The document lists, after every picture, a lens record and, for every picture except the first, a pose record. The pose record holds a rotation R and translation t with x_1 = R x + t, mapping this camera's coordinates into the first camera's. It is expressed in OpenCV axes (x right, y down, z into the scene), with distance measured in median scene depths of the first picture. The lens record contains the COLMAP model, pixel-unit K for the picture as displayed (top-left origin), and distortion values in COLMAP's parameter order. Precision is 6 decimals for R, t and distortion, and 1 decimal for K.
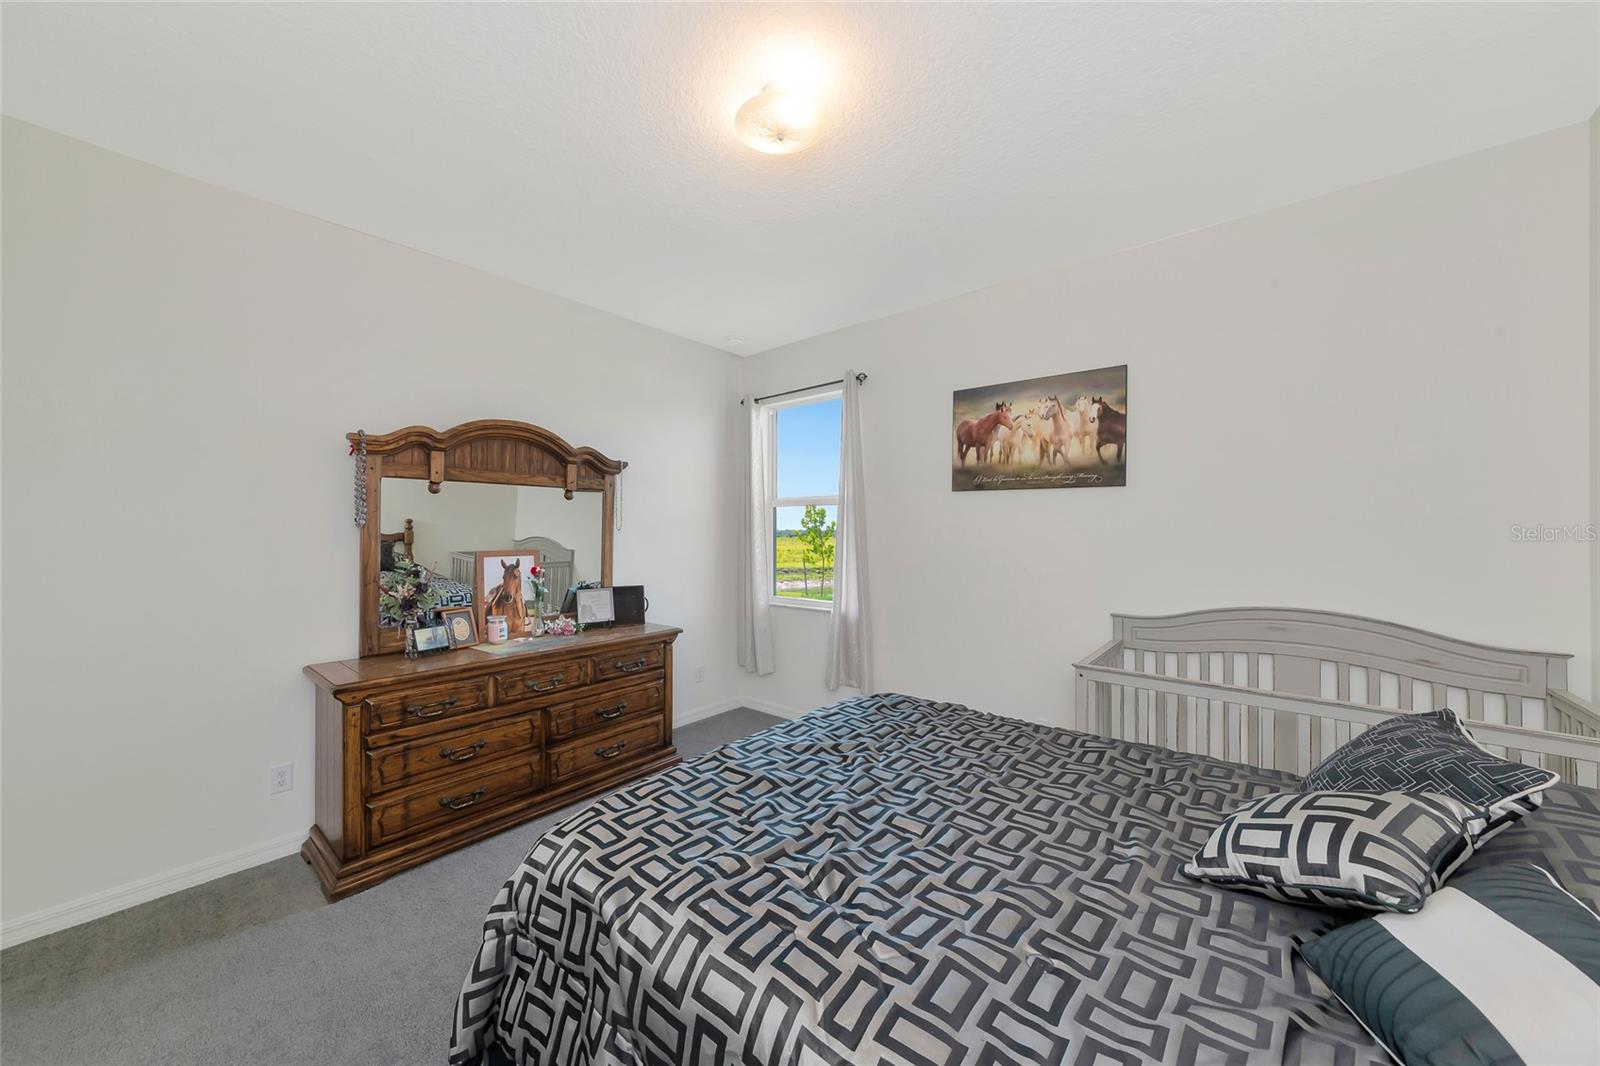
lens RADIAL K [[576.0, 0, 803.8], [0, 576.0, 532.6], [0, 0, 1]] dist [0.000180, -0.000293]
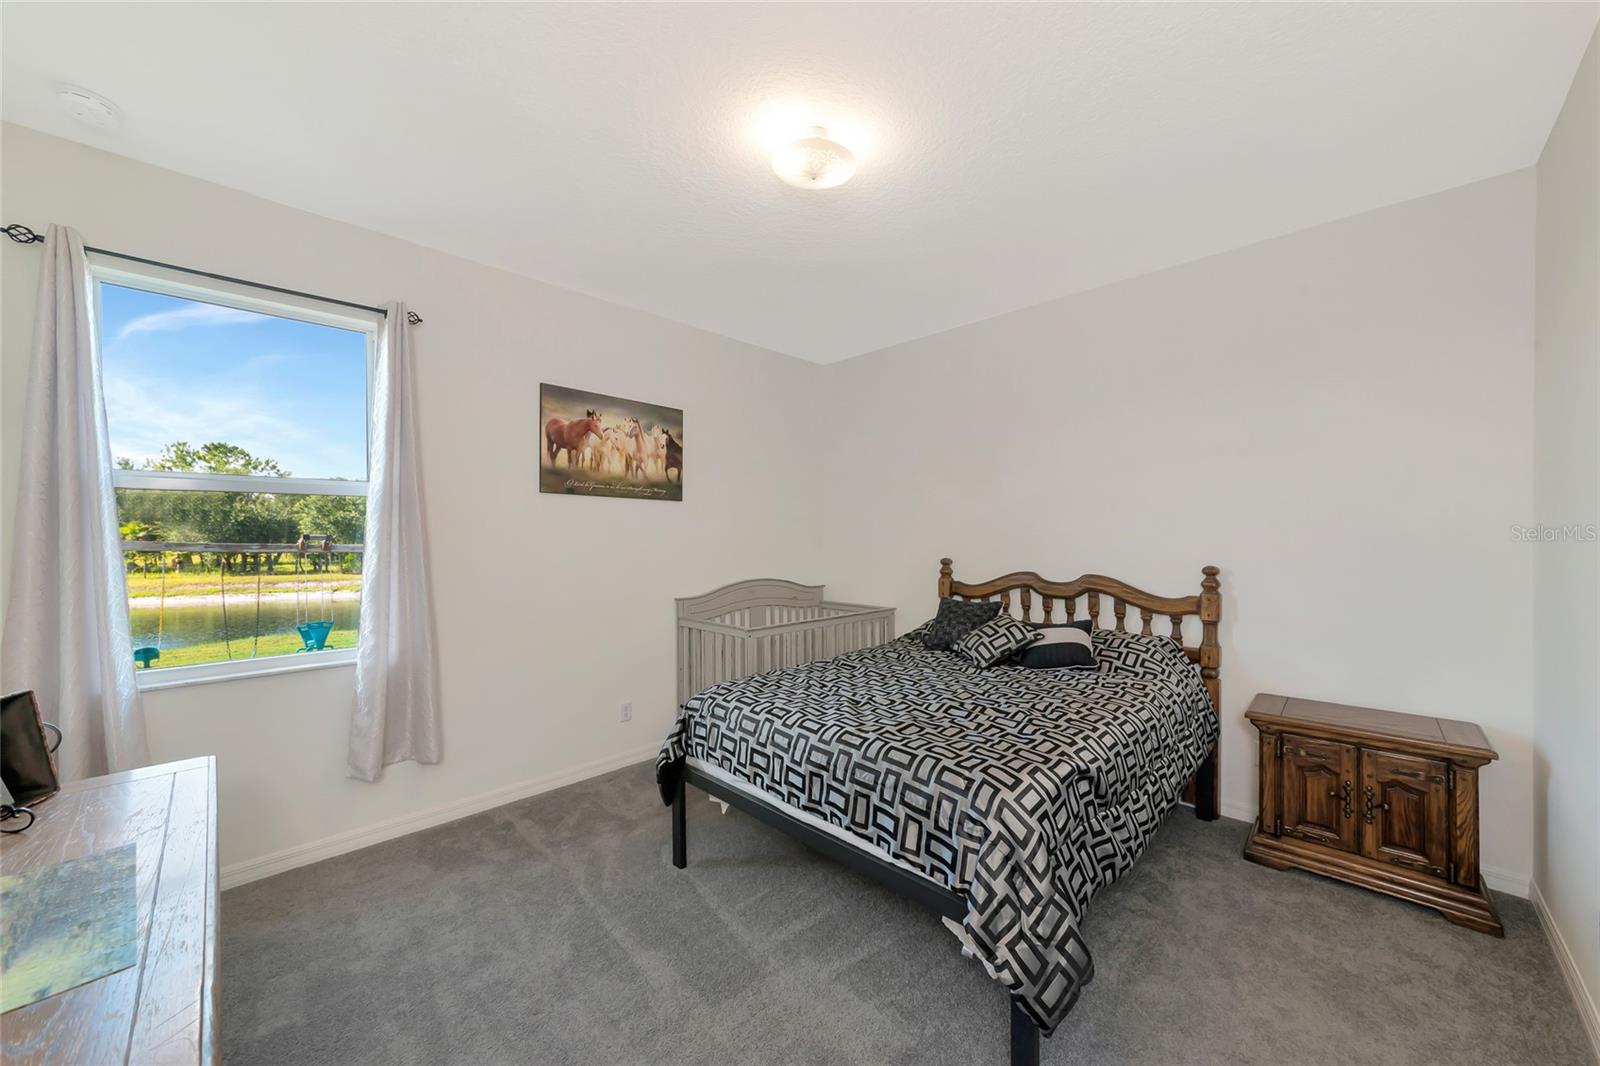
lens RADIAL K [[587.3, 0, 810.3], [0, 587.3, 525.2], [0, 0, 1]] dist [0.003467, -0.000283]
pose [[0.060497, 0.016708, 0.998029, -0.692750], [0.009531, 0.999805, -0.017315, 0.000246], [-0.998123, 0.010560, 0.060326, 0.562416]]
